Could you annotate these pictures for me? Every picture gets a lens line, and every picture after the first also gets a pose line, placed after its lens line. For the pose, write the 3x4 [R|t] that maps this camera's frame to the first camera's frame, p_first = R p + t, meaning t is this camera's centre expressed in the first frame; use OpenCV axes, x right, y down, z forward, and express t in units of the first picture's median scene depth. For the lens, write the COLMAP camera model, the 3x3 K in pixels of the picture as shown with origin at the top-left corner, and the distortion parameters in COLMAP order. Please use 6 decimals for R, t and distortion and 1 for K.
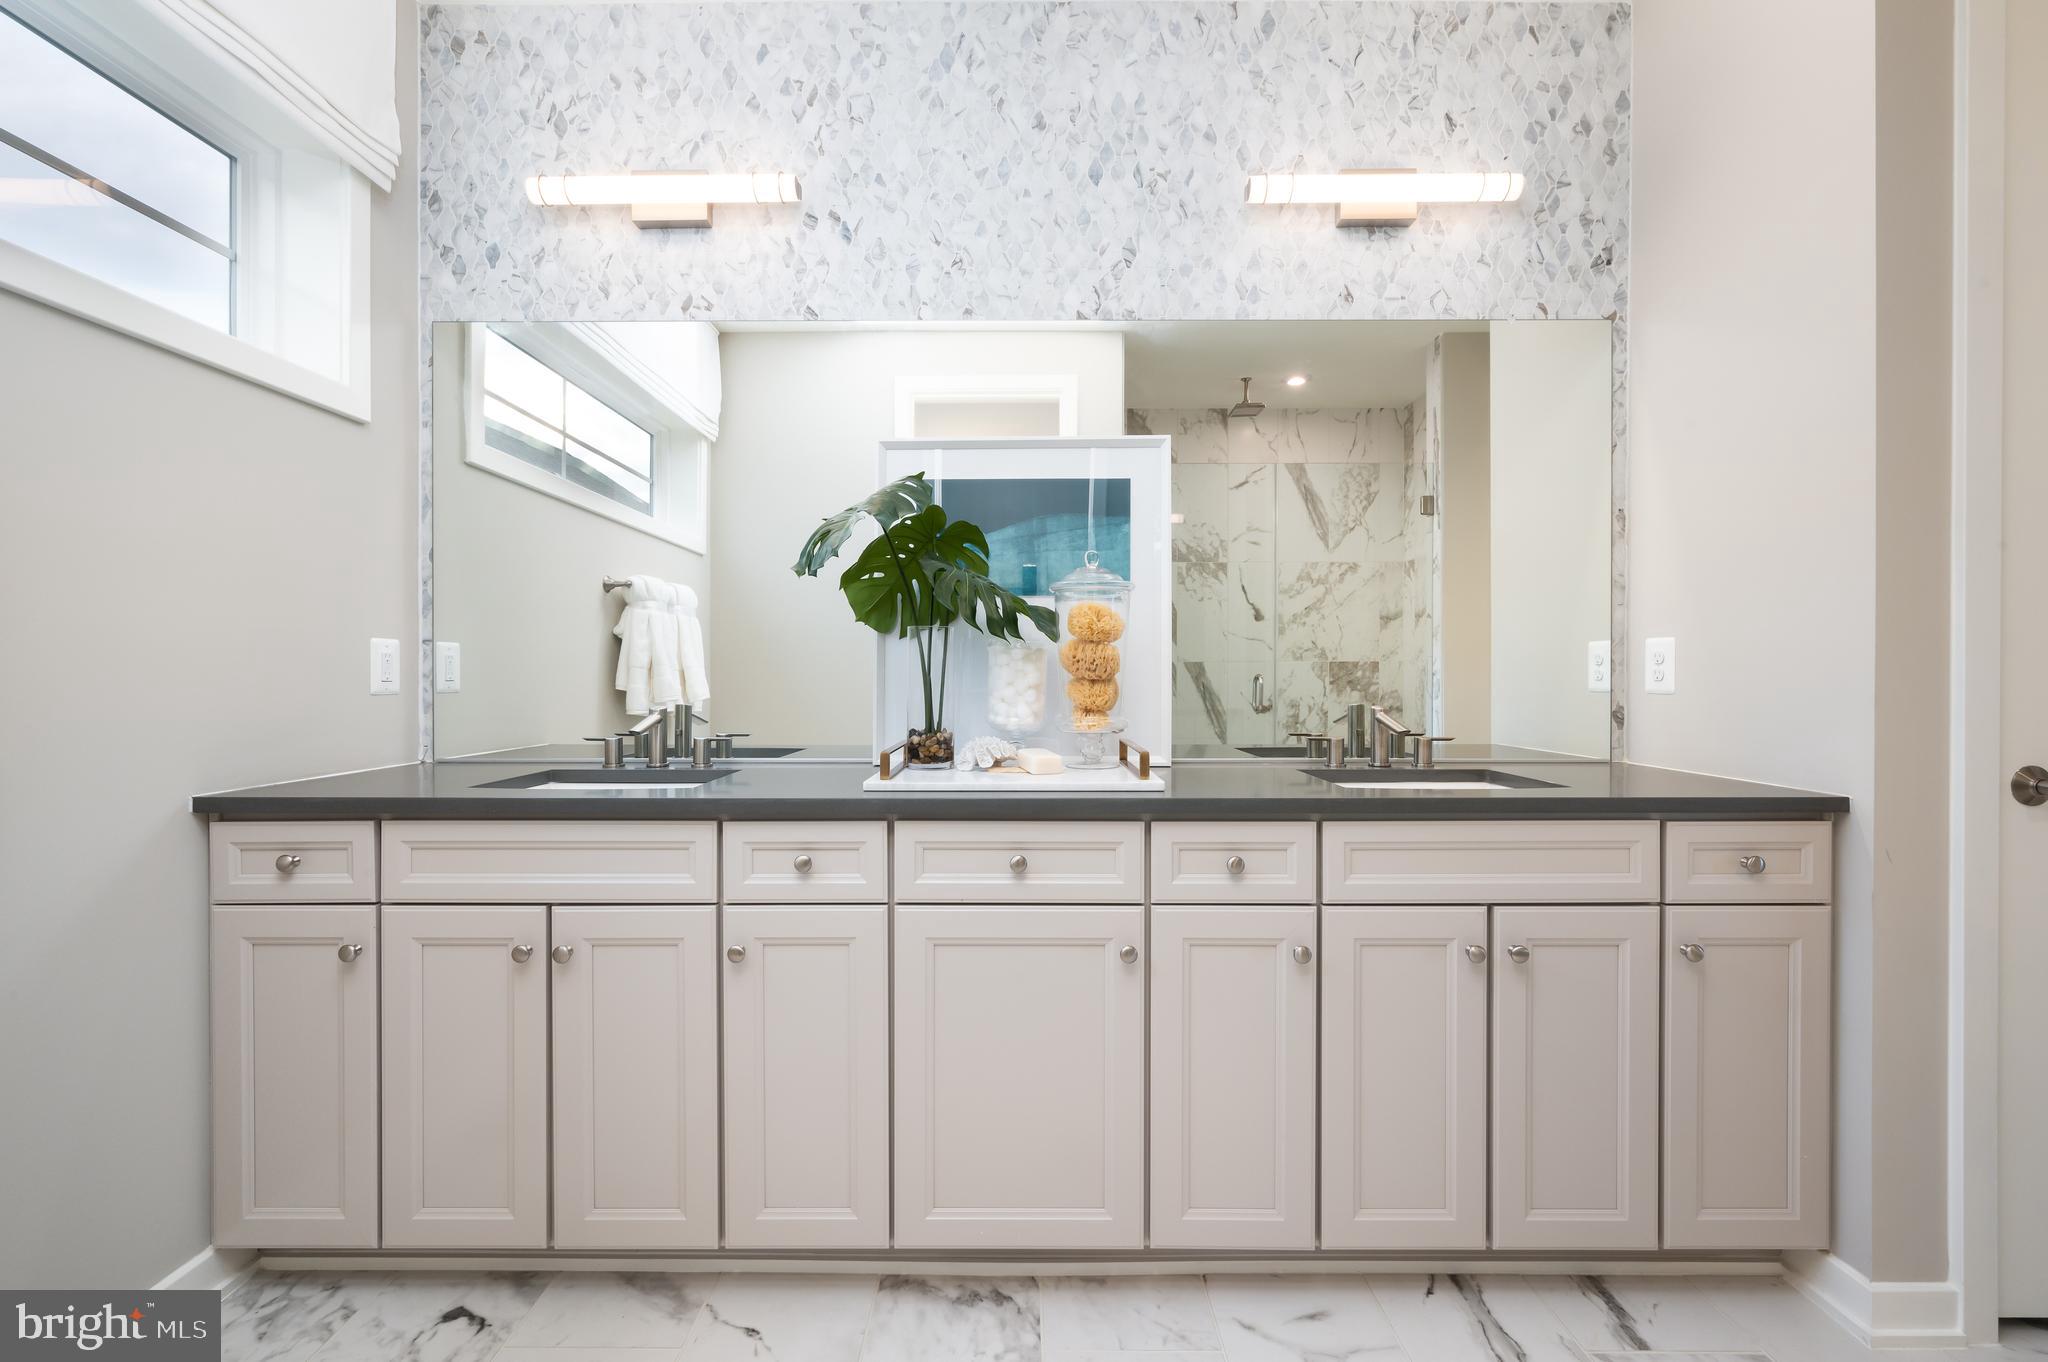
lens RADIAL K [[859.1, 0, 967.2], [0, 859.1, 680.2], [0, 0, 1]] dist [-0.001130, -0.000123]
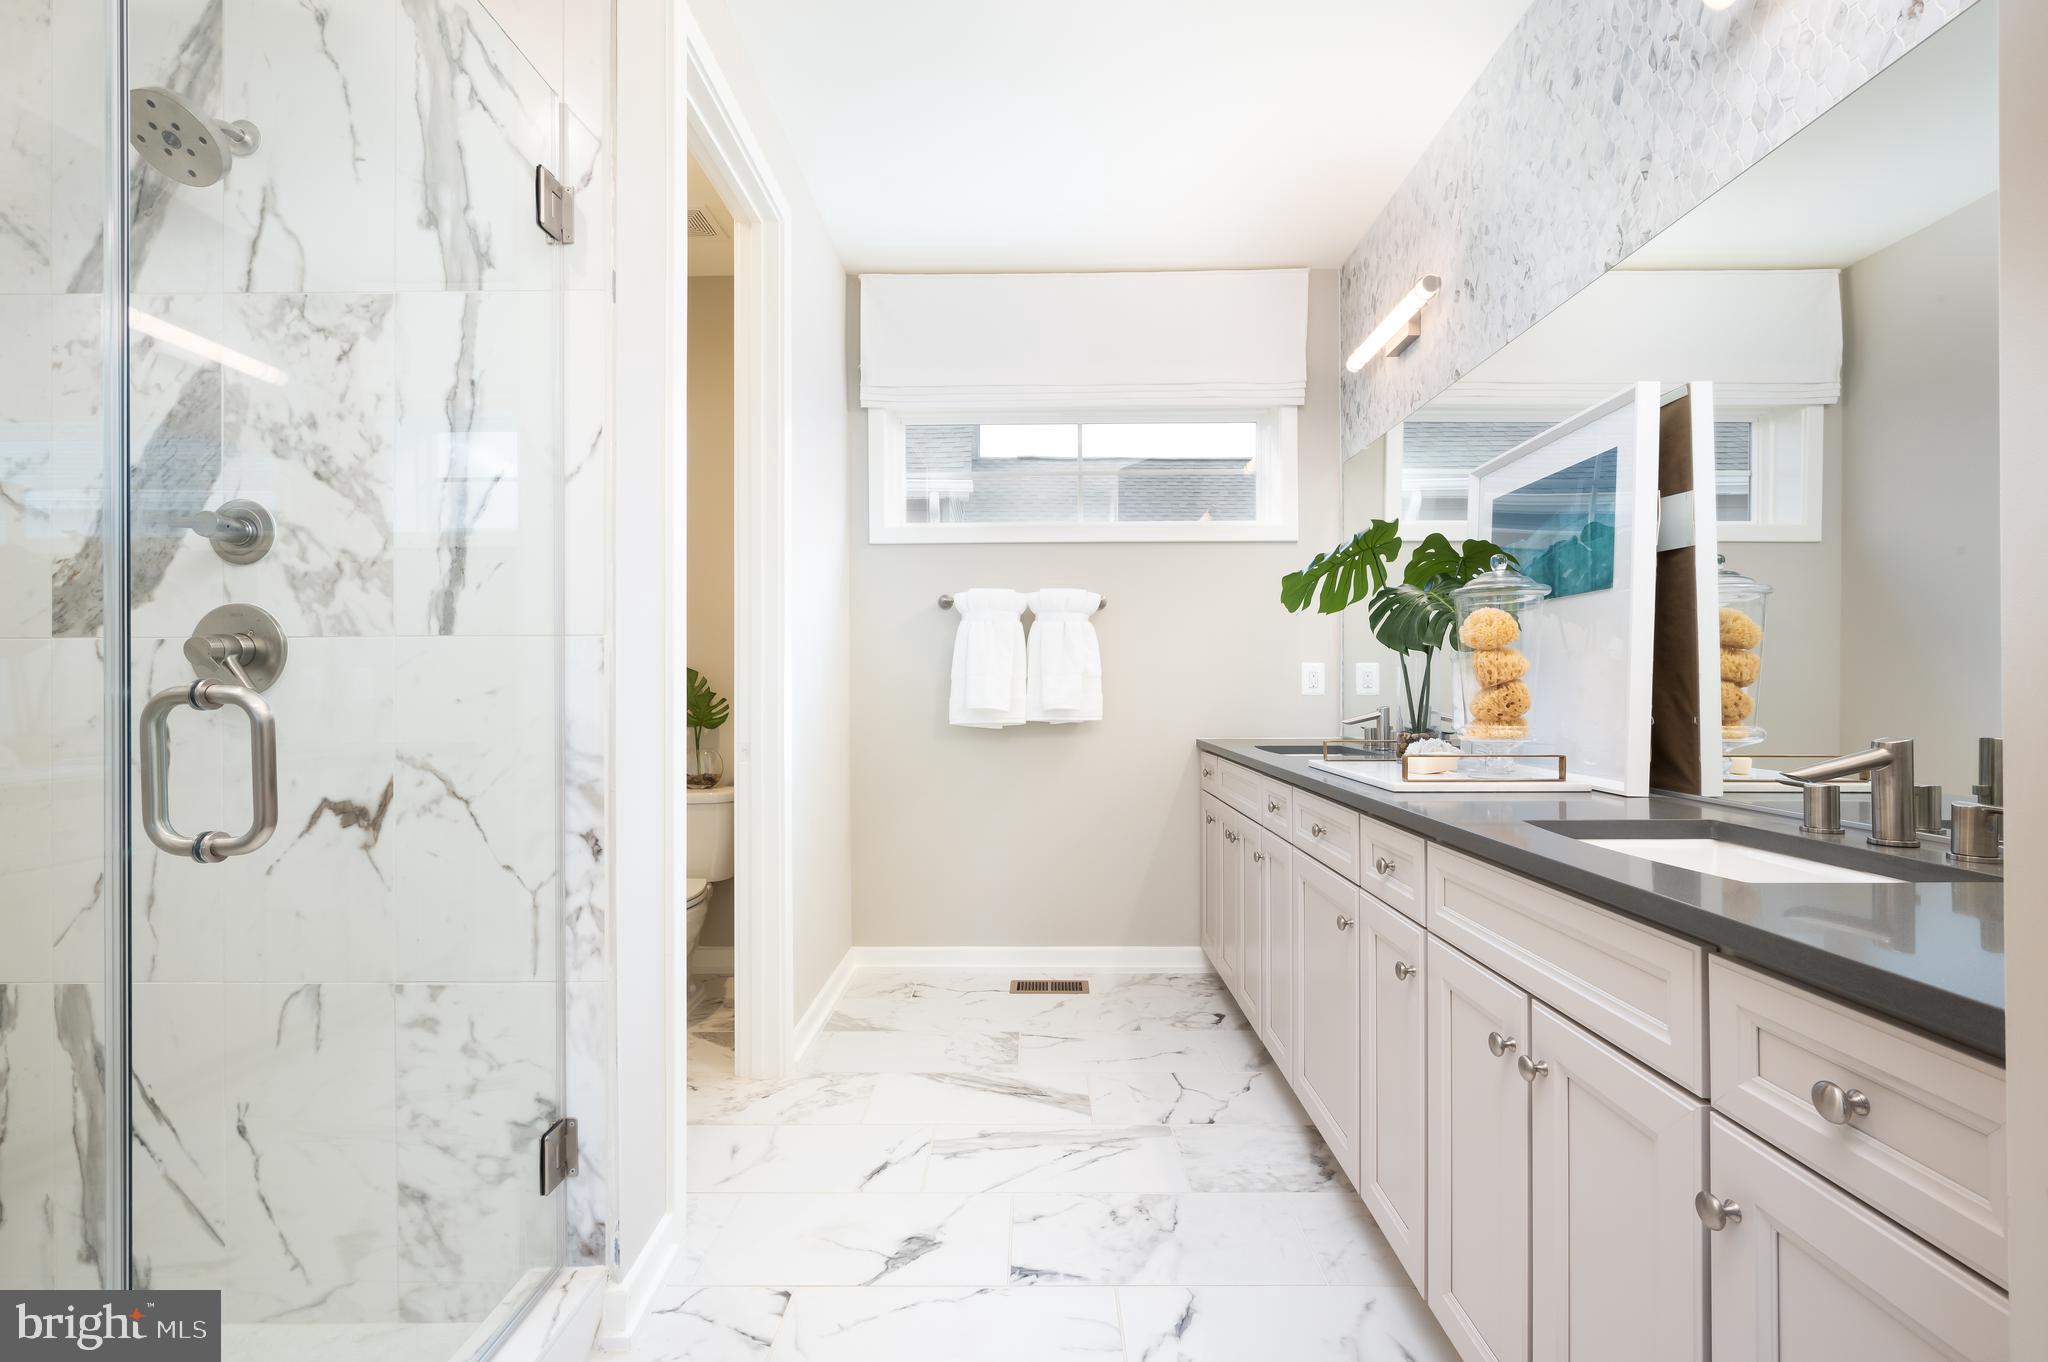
lens RADIAL K [[873.2, 0, 1022.2], [0, 873.2, 687.1], [0, 0, 1]] dist [0.001548, -0.000577]
pose [[-0.013140, 0.002738, -0.999910, 1.019732], [-0.008020, 0.999964, 0.002844, -0.000994], [0.999882, 0.008056, -0.013117, 0.429126]]
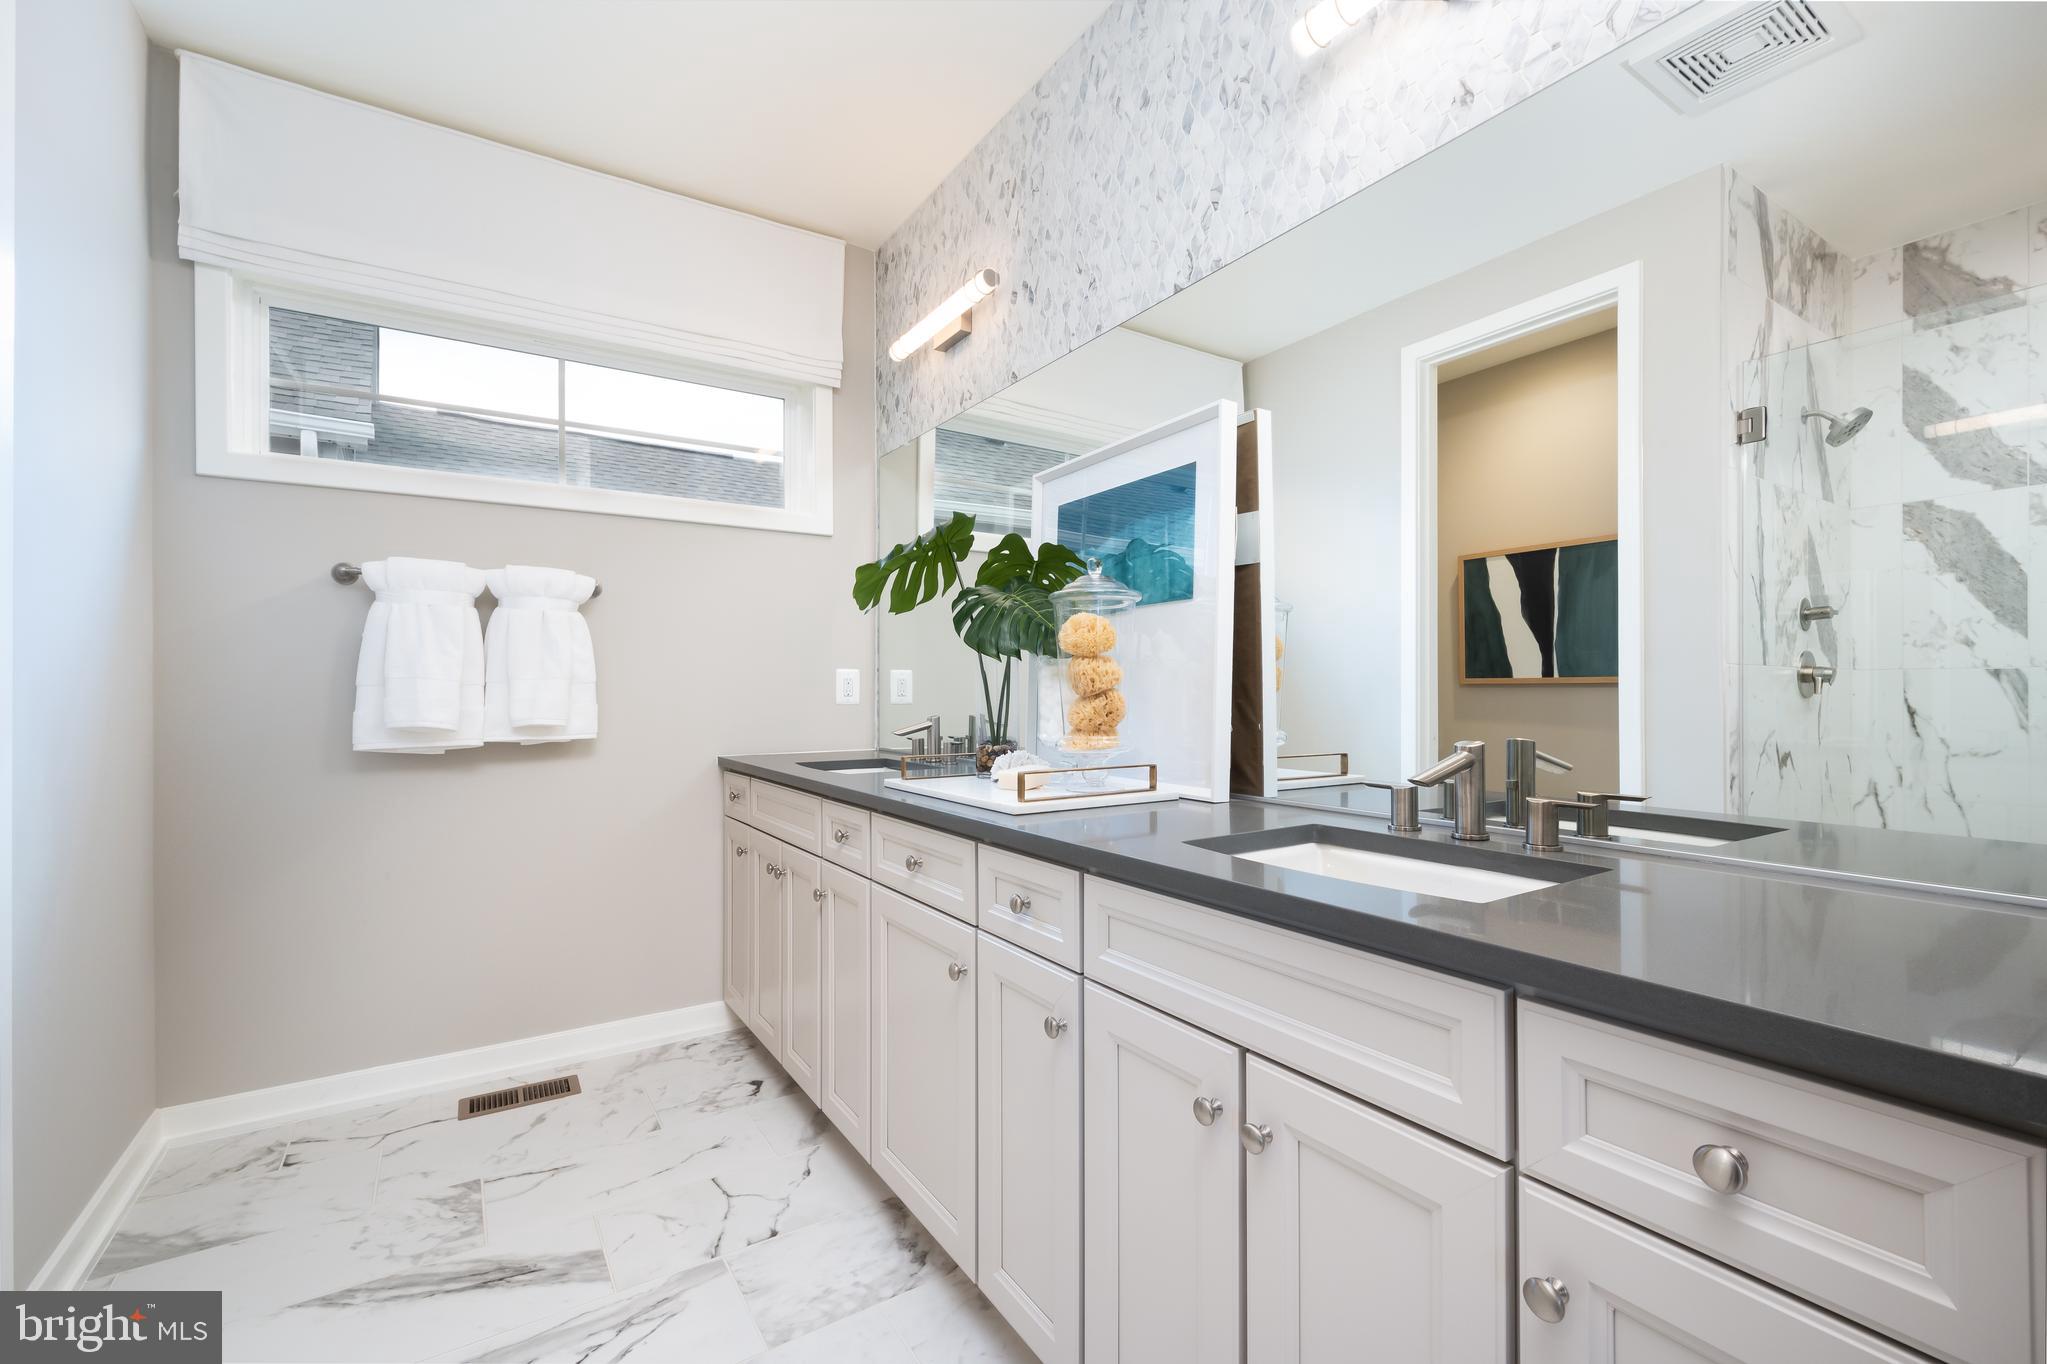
lens RADIAL K [[872.8, 0, 1021.7], [0, 872.8, 688.1], [0, 0, 1]] dist [0.001548, -0.000577]
pose [[0.547545, -0.003733, -0.836768, 0.800664], [-0.006229, 0.999944, -0.008537, -0.002105], [0.836753, 0.009886, 0.547492, 0.375508]]
